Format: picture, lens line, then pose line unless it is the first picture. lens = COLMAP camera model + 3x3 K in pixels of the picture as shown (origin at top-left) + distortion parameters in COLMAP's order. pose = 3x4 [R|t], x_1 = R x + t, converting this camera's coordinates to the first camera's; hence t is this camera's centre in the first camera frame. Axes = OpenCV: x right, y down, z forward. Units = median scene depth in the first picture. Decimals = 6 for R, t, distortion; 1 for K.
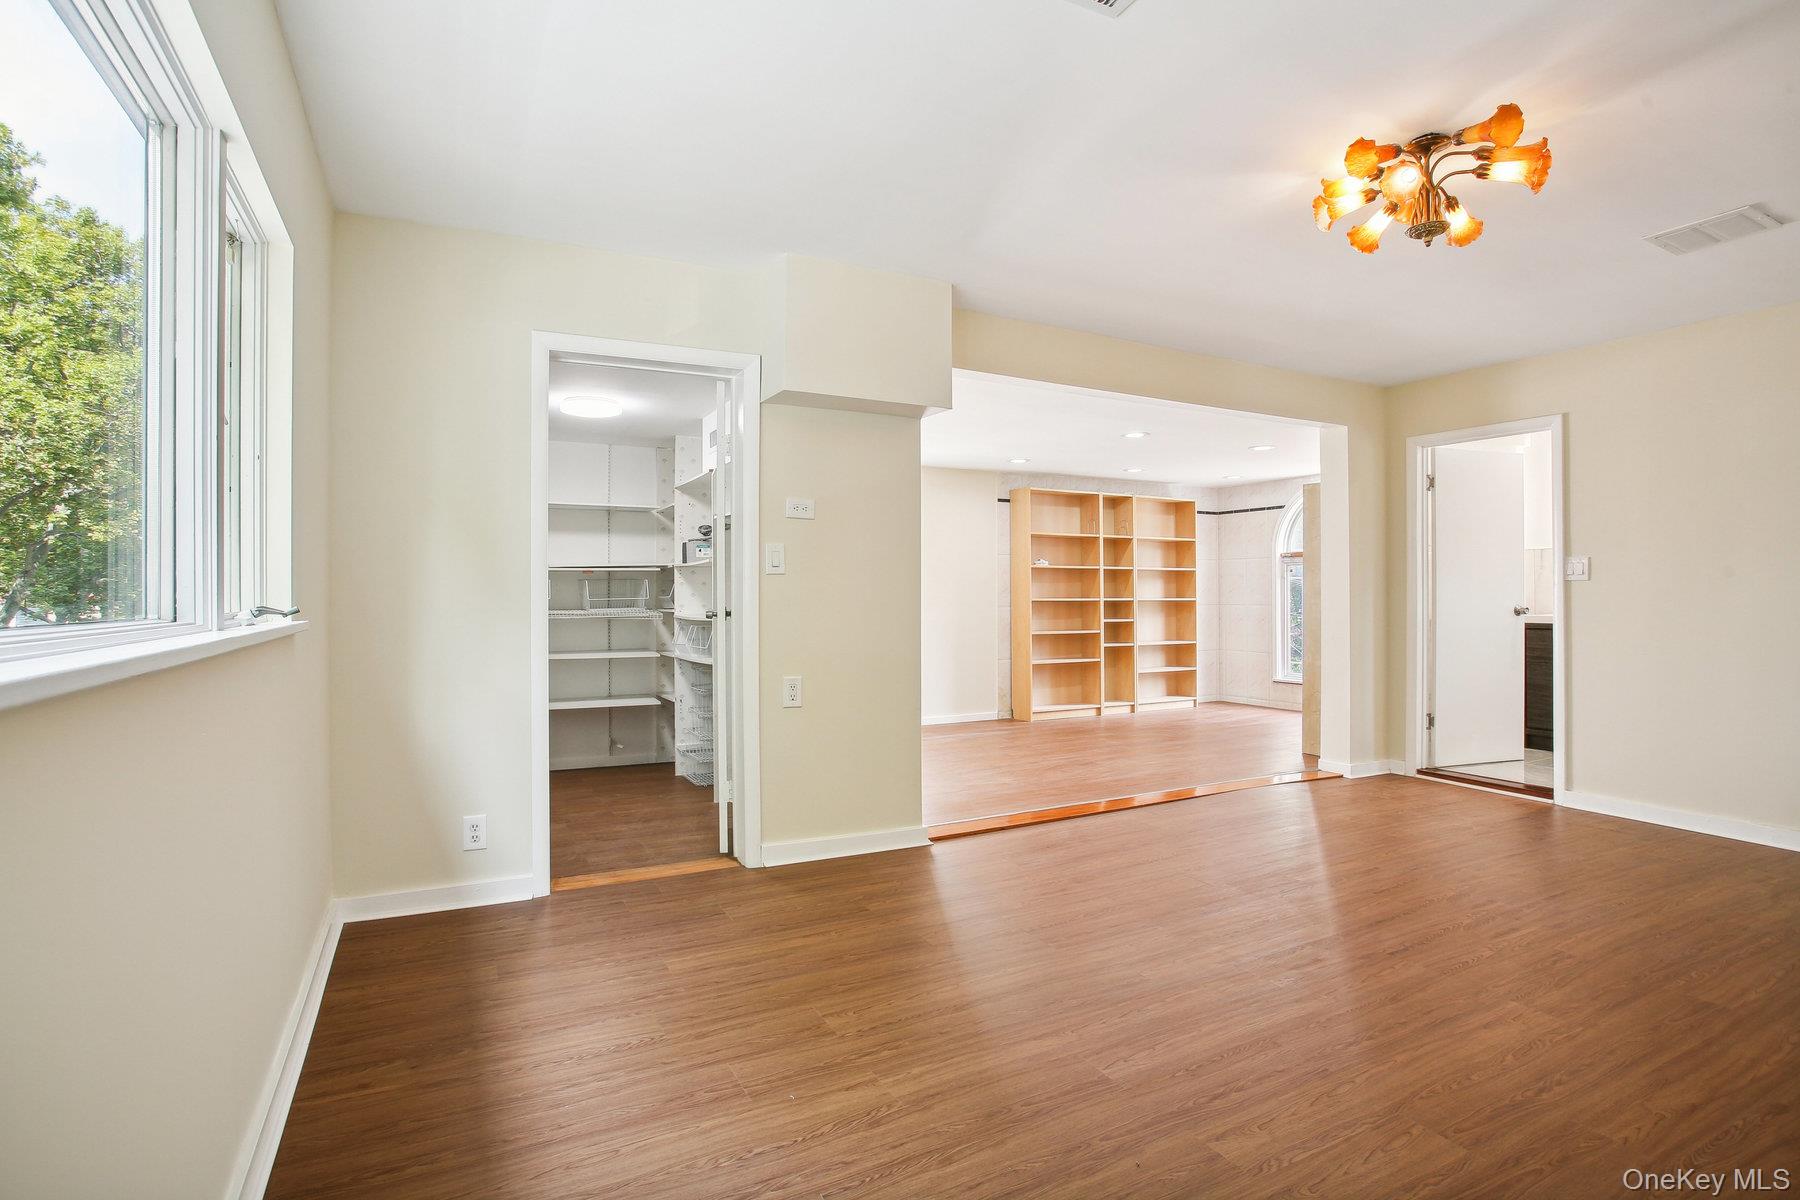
lens RADIAL K [[874.8, 0, 893.4], [0, 874.8, 608.1], [0, 0, 1]] dist [-0.045473, 0.001757]
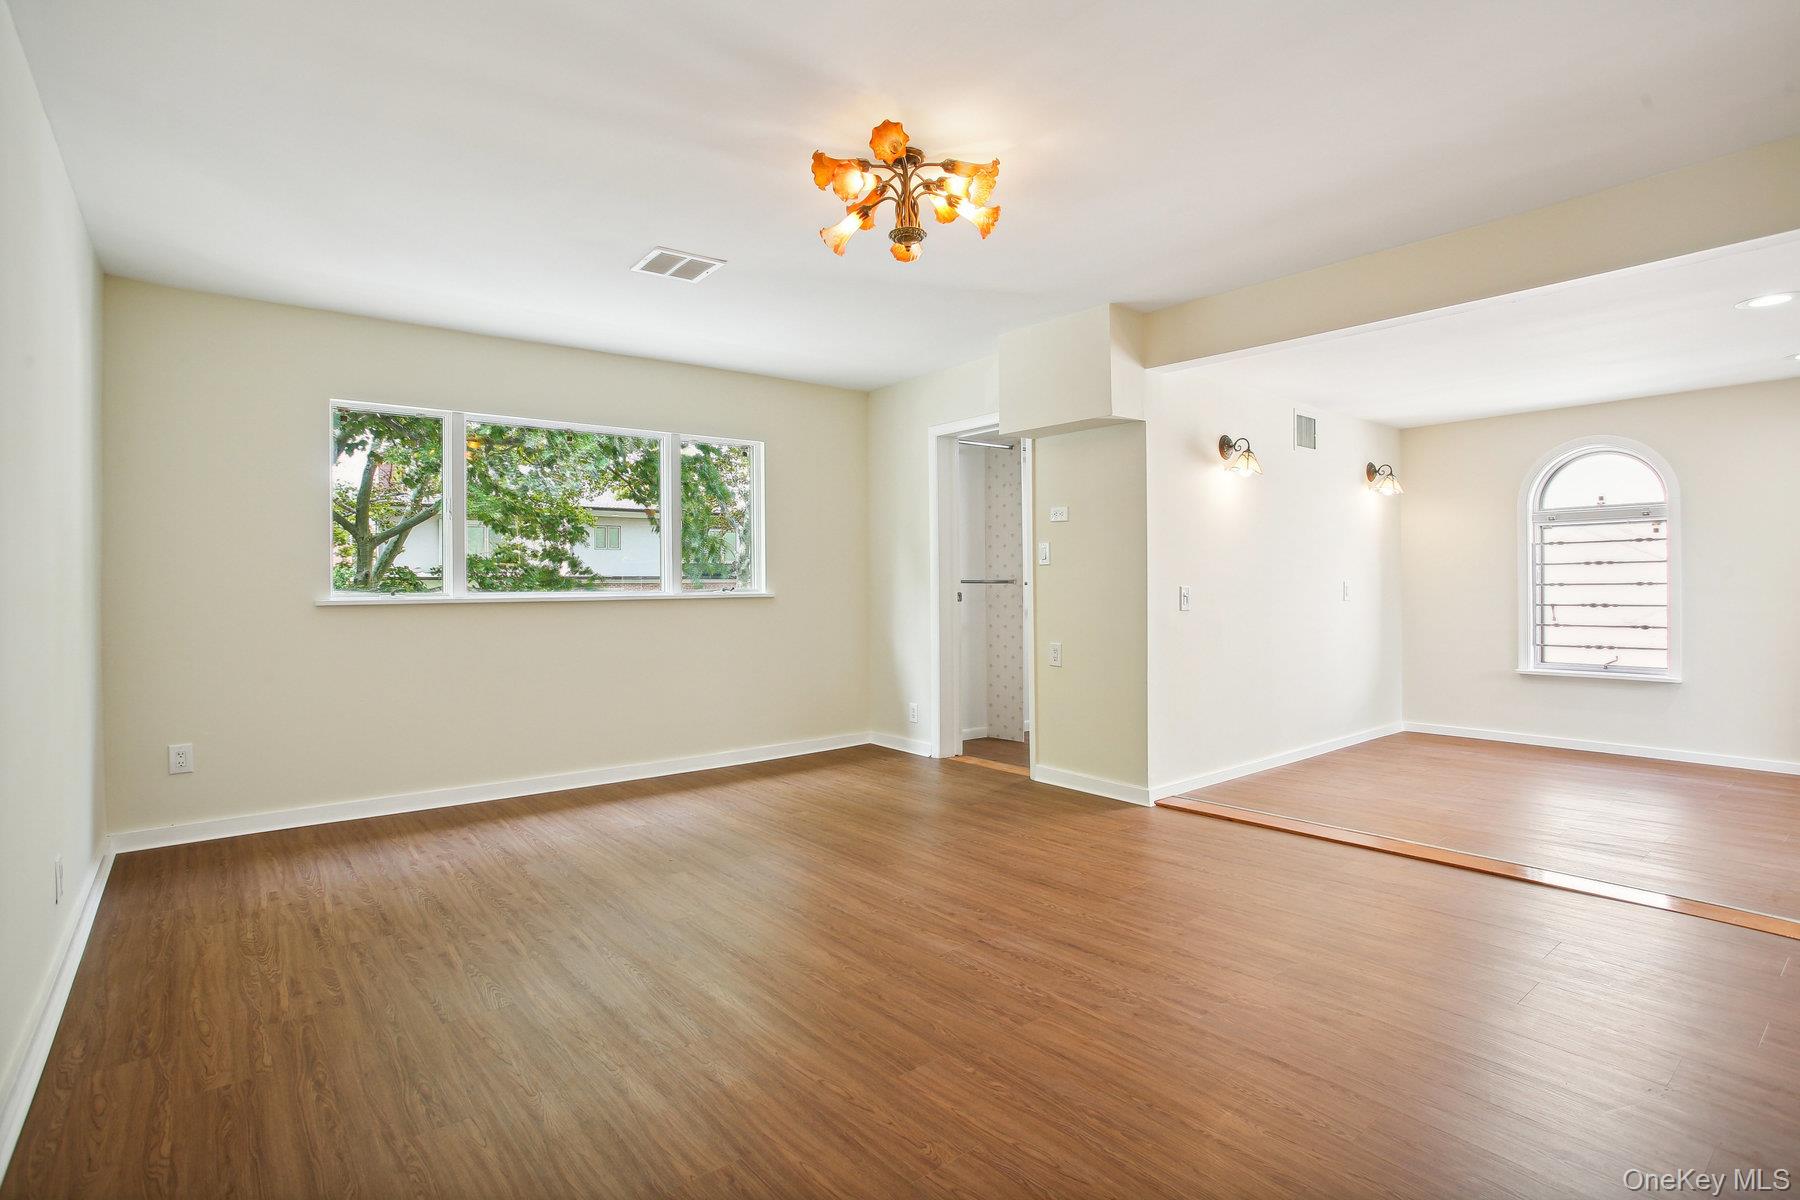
lens RADIAL K [[874.8, 0, 894.0], [0, 874.8, 588.6], [0, 0, 1]] dist [-0.045473, 0.001757]
pose [[0.210368, 0.007569, -0.977593, 1.311975], [0.003800, 0.999956, 0.008560, -0.018218], [0.977615, -0.005515, 0.210330, 0.574524]]
